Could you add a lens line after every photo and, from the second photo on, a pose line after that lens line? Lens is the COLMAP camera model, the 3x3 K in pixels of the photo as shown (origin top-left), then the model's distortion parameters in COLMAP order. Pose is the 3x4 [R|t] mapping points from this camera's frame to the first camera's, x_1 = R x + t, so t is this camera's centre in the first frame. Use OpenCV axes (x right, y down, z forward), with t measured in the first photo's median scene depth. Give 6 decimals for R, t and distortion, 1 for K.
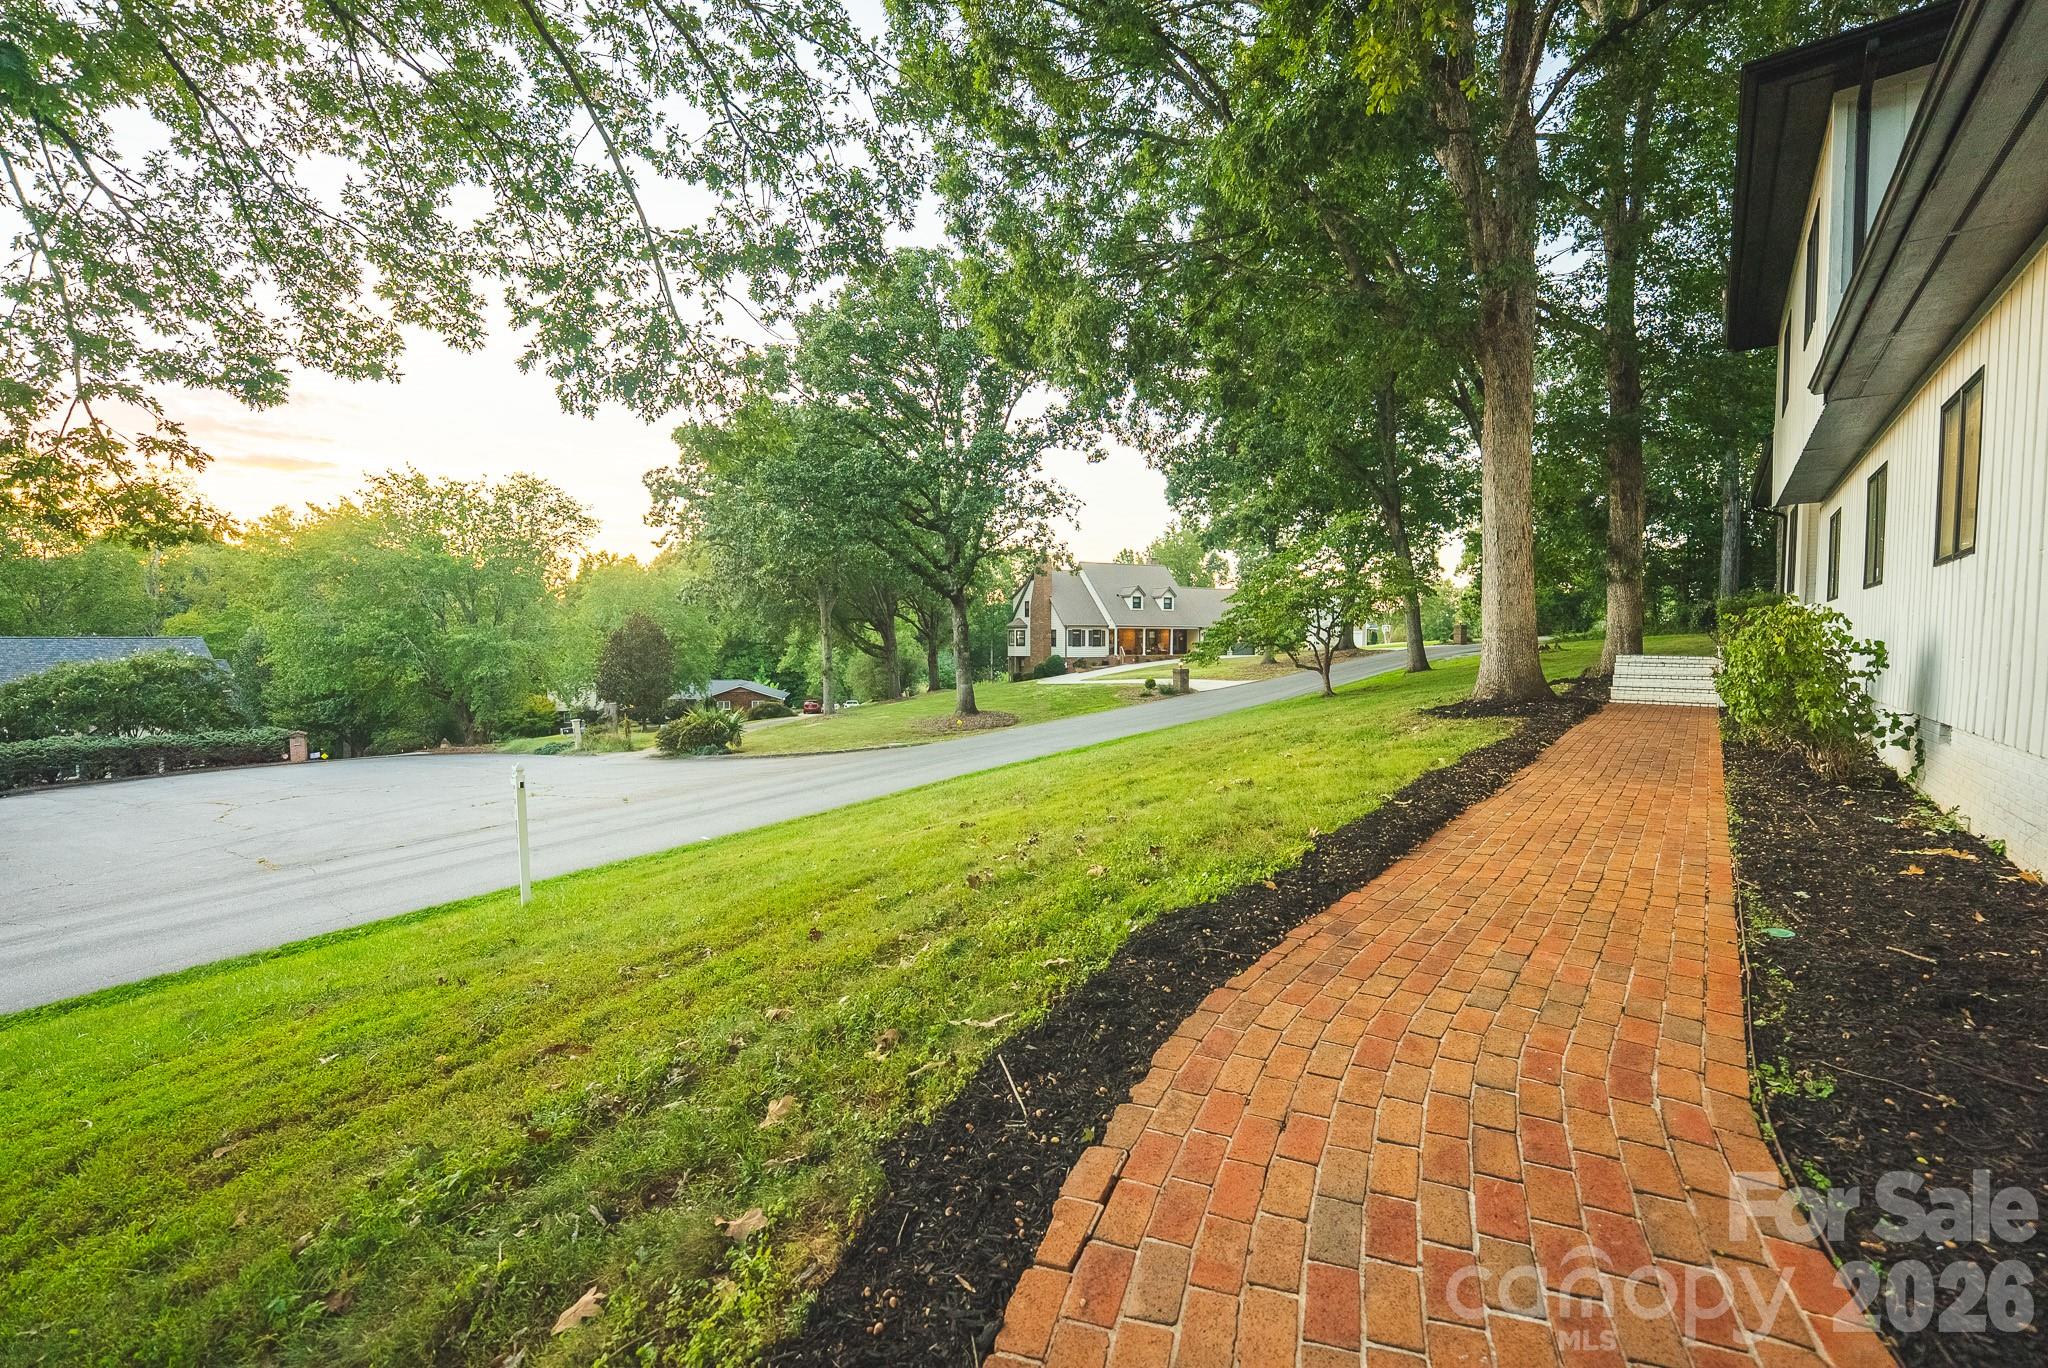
lens RADIAL K [[885.3, 0, 1023.9], [0, 885.3, 691.7], [0, 0, 1]] dist [0.000595, 0.000015]
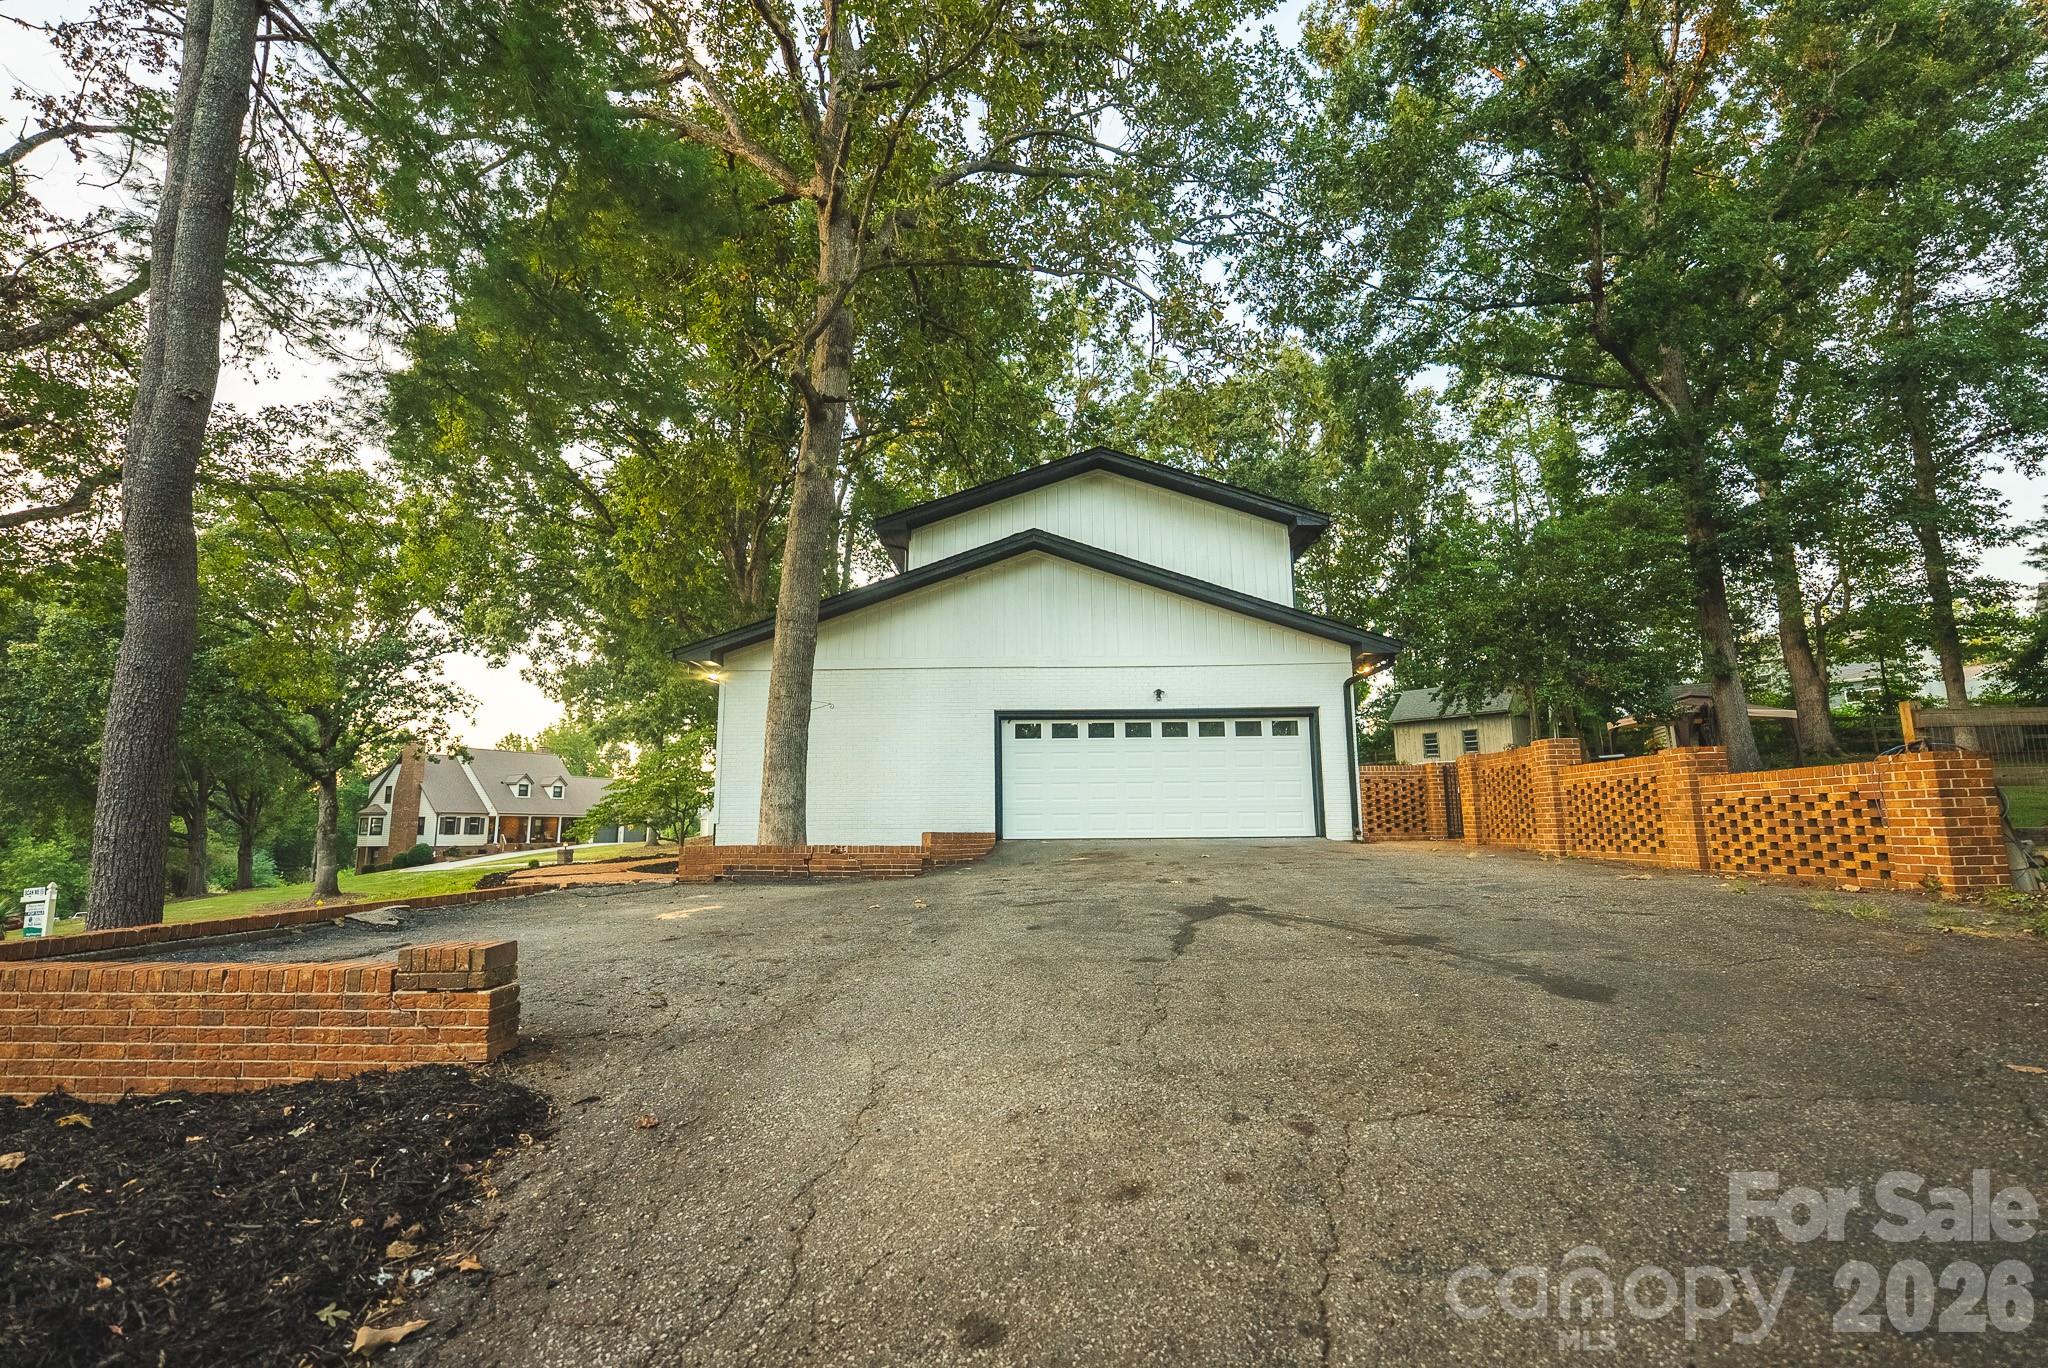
lens RADIAL K [[885.3, 0, 1023.9], [0, 885.3, 691.7], [0, 0, 1]] dist [0.000595, 0.000015]
pose [[0.801715, 0.089281, 0.591001, -0.022477], [0.040495, 0.978395, -0.202738, 0.017564], [-0.596333, 0.186471, 0.780779, -0.154281]]
